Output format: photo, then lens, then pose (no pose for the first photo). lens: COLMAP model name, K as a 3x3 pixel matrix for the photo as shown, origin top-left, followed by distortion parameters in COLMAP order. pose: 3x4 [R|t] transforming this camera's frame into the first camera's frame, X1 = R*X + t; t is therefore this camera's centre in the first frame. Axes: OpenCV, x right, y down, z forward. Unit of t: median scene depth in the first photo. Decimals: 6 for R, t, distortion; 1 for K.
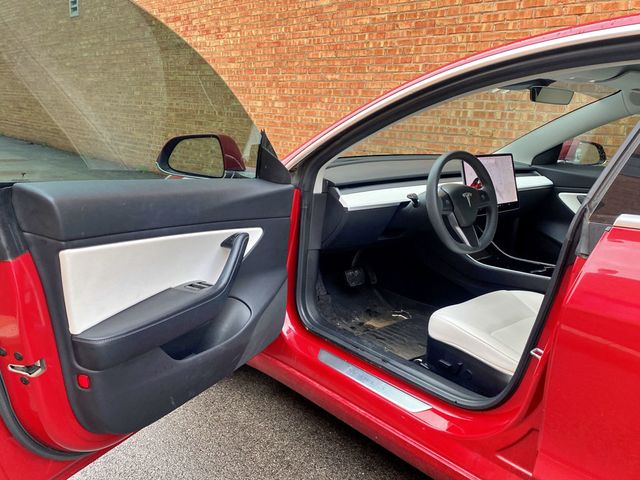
lens RADIAL K [[569.2, 0, 319.1], [0, 569.2, 238.3], [0, 0, 1]] dist [0.005914, -0.002340]
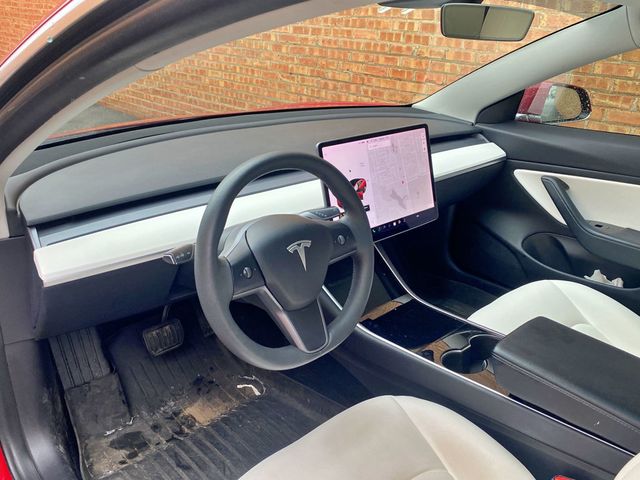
lens RADIAL K [[569.2, 0, 323.2], [0, 569.2, 234.4], [0, 0, 1]] dist [0.005914, -0.002340]
pose [[0.999167, -0.021129, 0.034906, 0.101222], [0.015485, 0.987842, 0.154688, -0.061024], [-0.037750, -0.154019, 0.987347, 0.203747]]
